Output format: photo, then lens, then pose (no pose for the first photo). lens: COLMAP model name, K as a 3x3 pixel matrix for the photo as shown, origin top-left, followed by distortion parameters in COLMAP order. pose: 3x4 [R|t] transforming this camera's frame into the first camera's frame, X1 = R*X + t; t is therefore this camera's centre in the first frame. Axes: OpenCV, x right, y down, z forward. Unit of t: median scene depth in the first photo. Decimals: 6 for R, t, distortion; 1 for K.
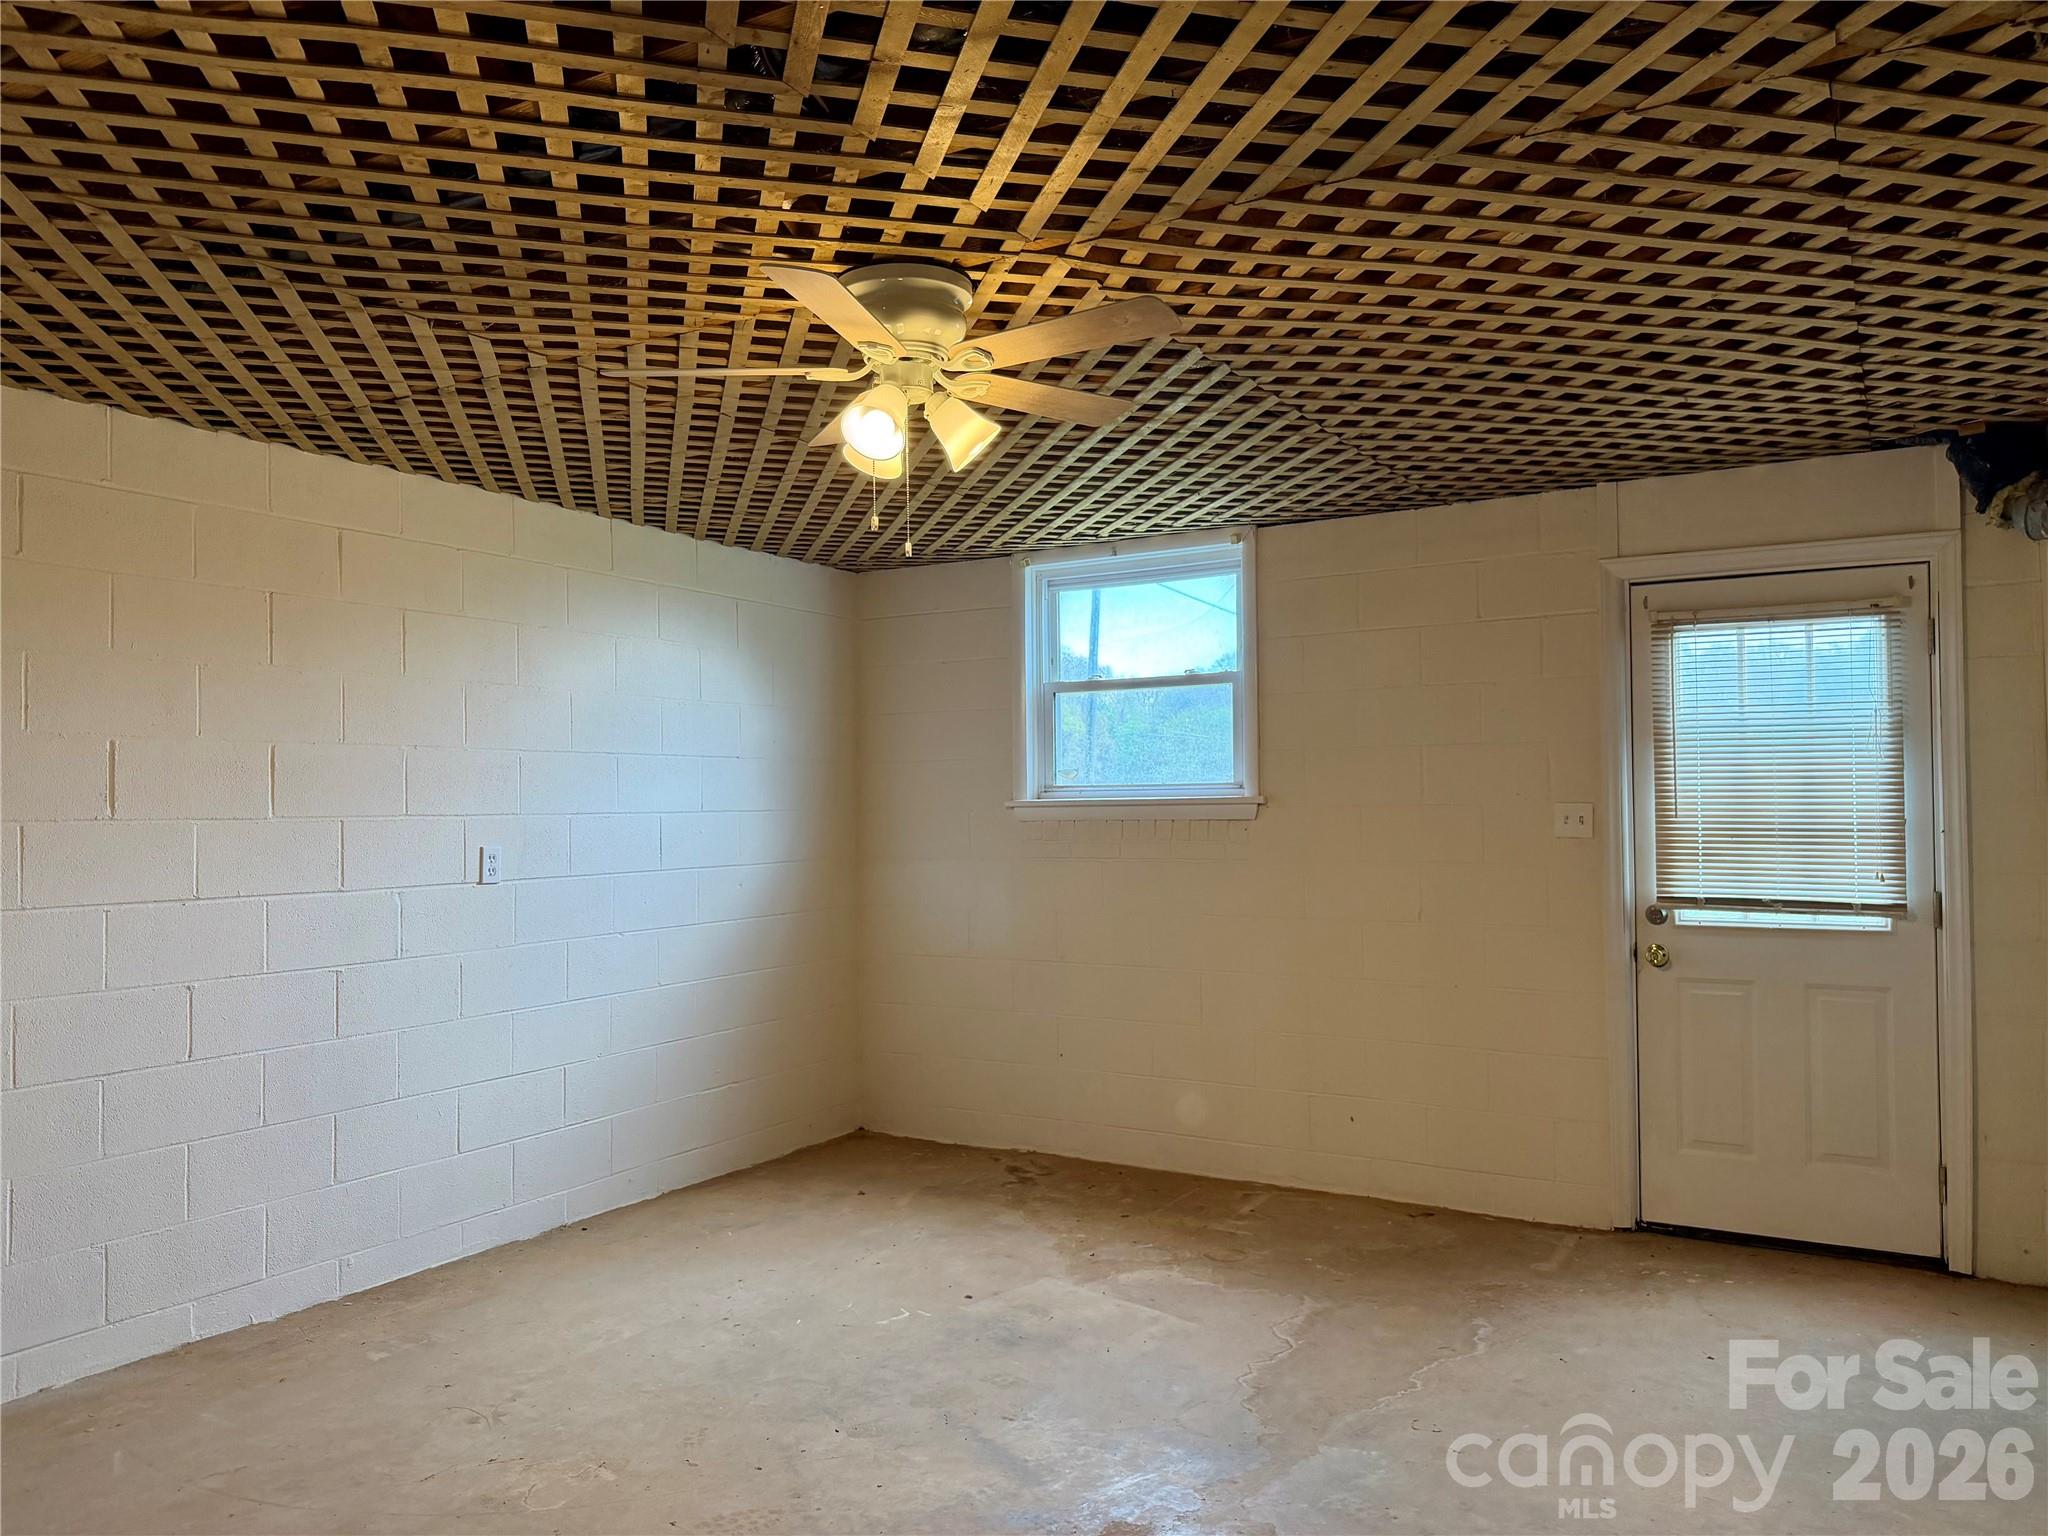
lens RADIAL K [[1413.0, 0, 1030.1], [0, 1413.0, 783.0], [0, 0, 1]] dist [0.073673, -0.093662]
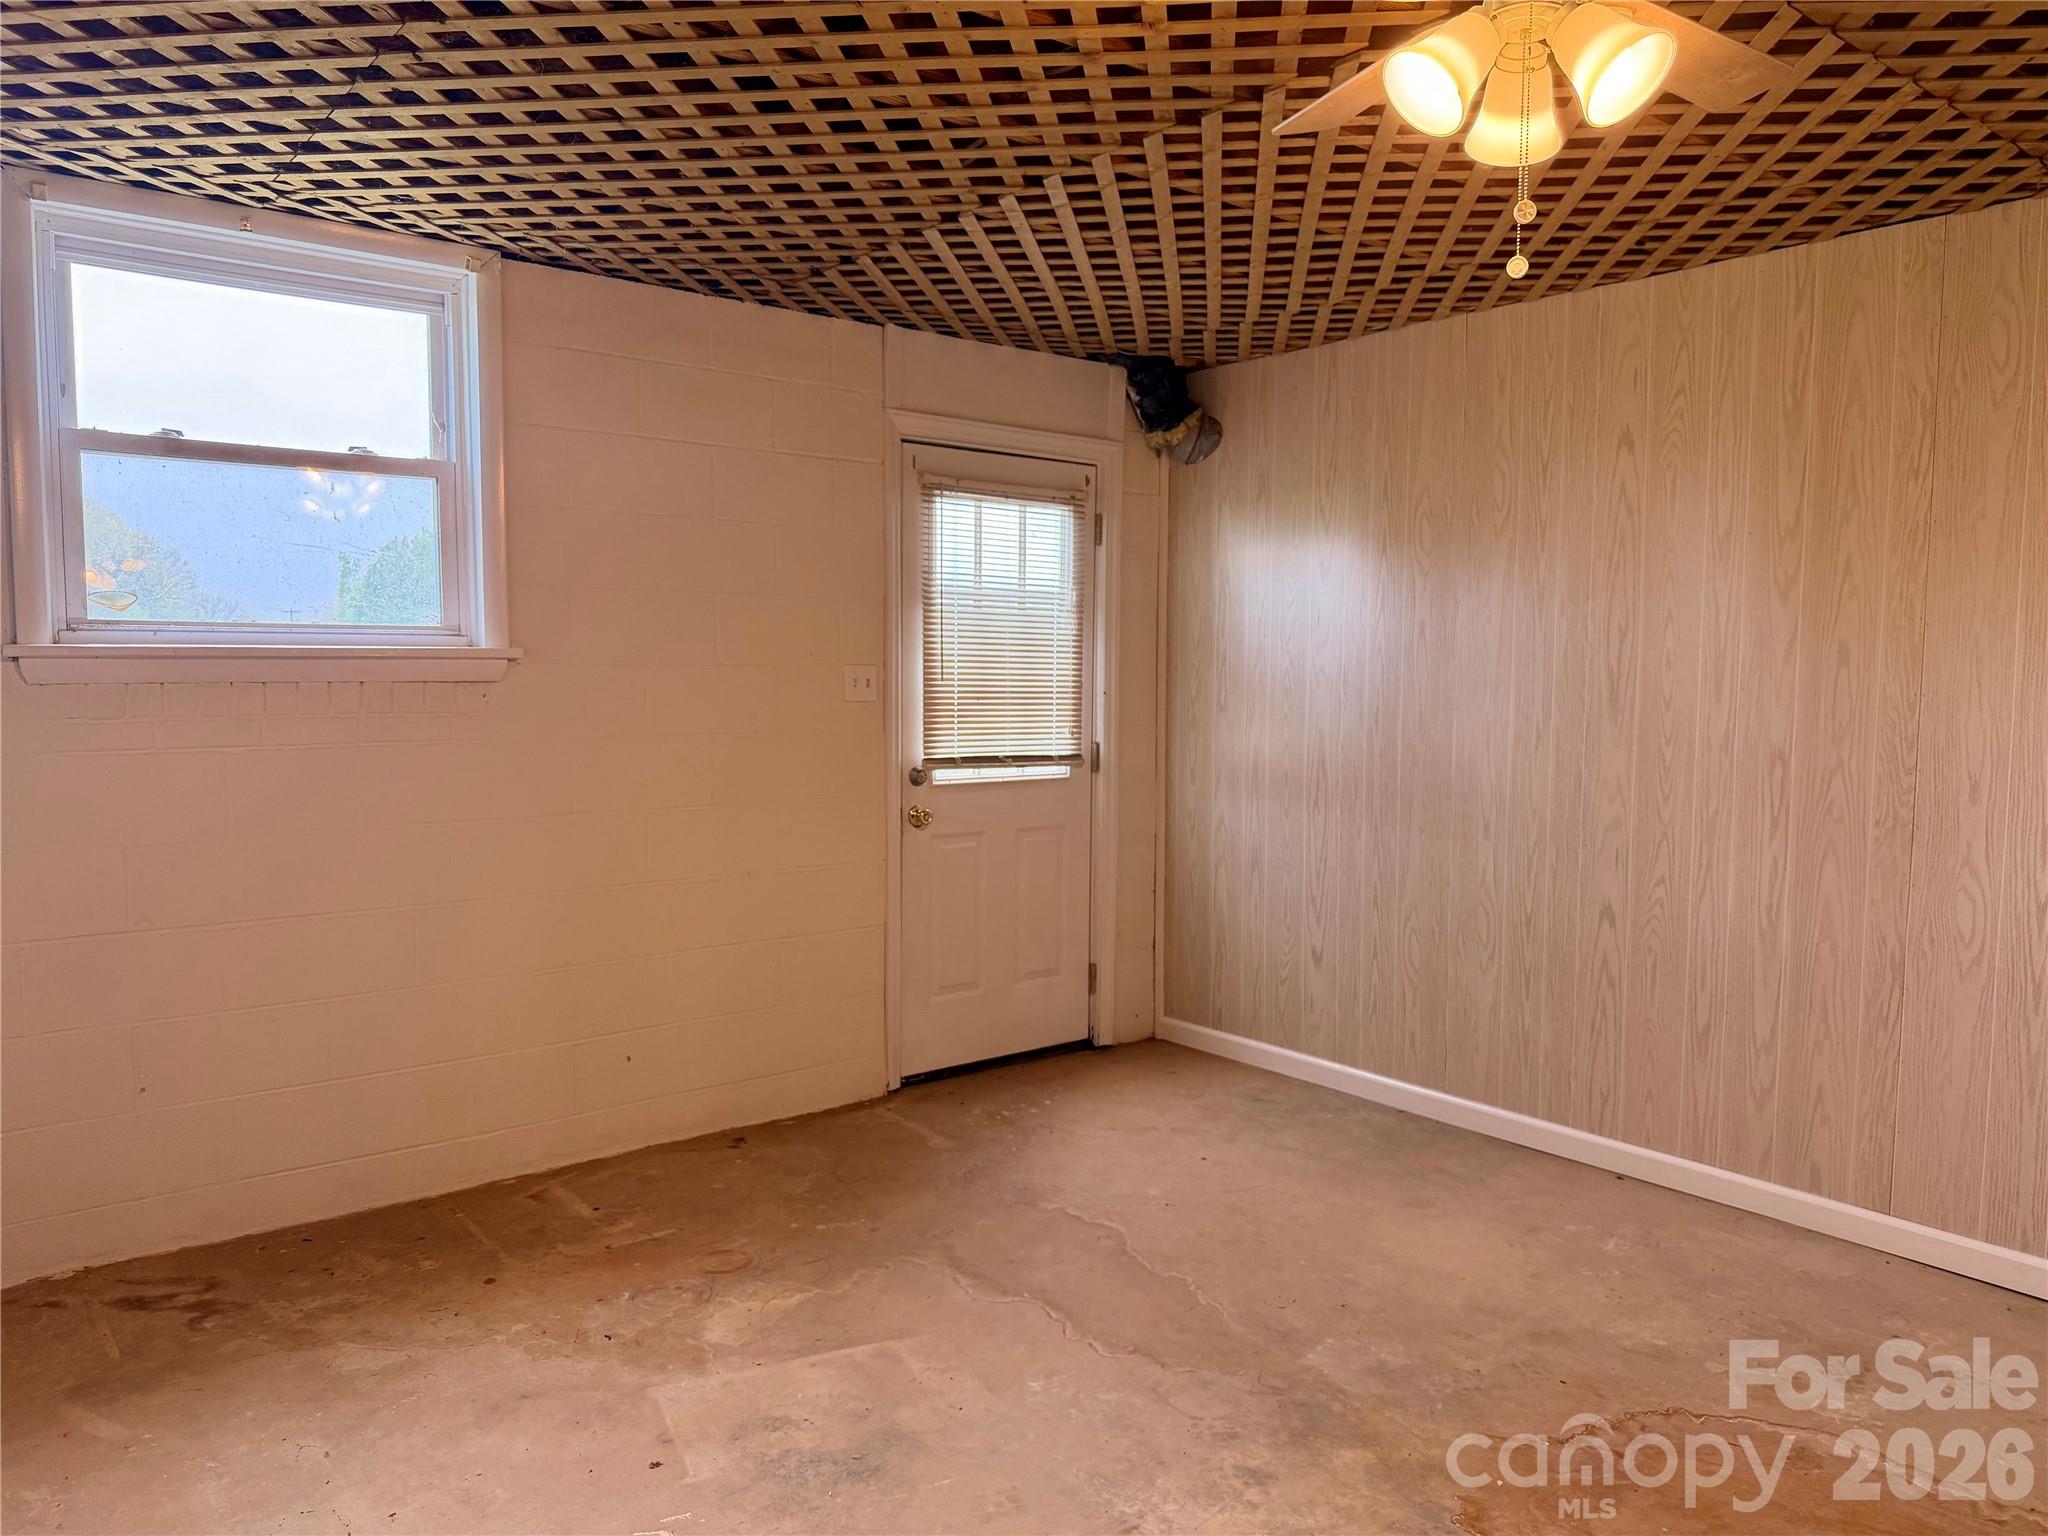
lens RADIAL K [[1413.0, 0, 1030.1], [0, 1413.0, 783.0], [0, 0, 1]] dist [0.073673, -0.093662]
pose [[0.375042, -0.064125, 0.924787, -0.457635], [-0.024925, 0.996546, 0.079209, 0.015109], [-0.926673, -0.052757, 0.372148, 0.552339]]
